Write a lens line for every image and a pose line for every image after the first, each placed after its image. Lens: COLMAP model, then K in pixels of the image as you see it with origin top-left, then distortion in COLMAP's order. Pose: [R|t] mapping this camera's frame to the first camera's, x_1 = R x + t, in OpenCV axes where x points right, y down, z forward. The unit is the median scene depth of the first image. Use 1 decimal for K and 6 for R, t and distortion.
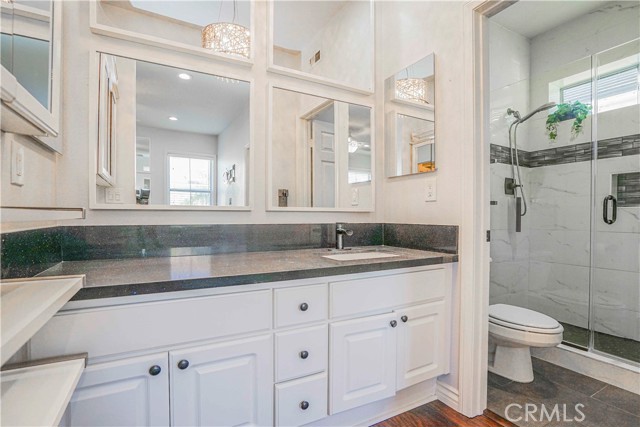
lens RADIAL K [[299.6, 0, 323.6], [0, 299.6, 219.1], [0, 0, 1]] dist [-0.044732, 0.014406]
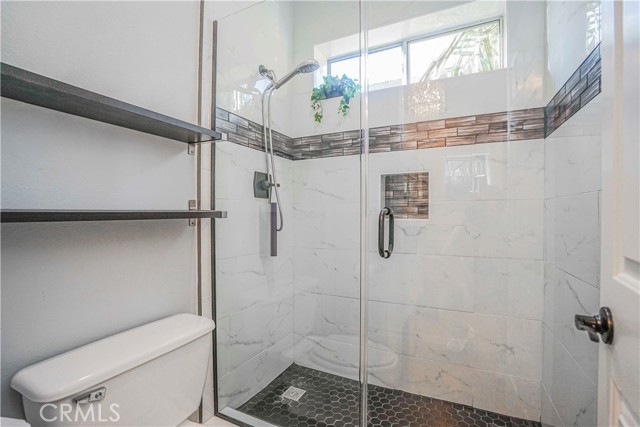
lens RADIAL K [[299.6, 0, 318.6], [0, 299.6, 212.0], [0, 0, 1]] dist [-0.044732, 0.014406]
pose [[0.820009, -0.005505, 0.572324, 0.367156], [0.011237, 0.999916, -0.006481, -0.048738], [-0.572240, 0.011746, 0.820002, 0.404057]]
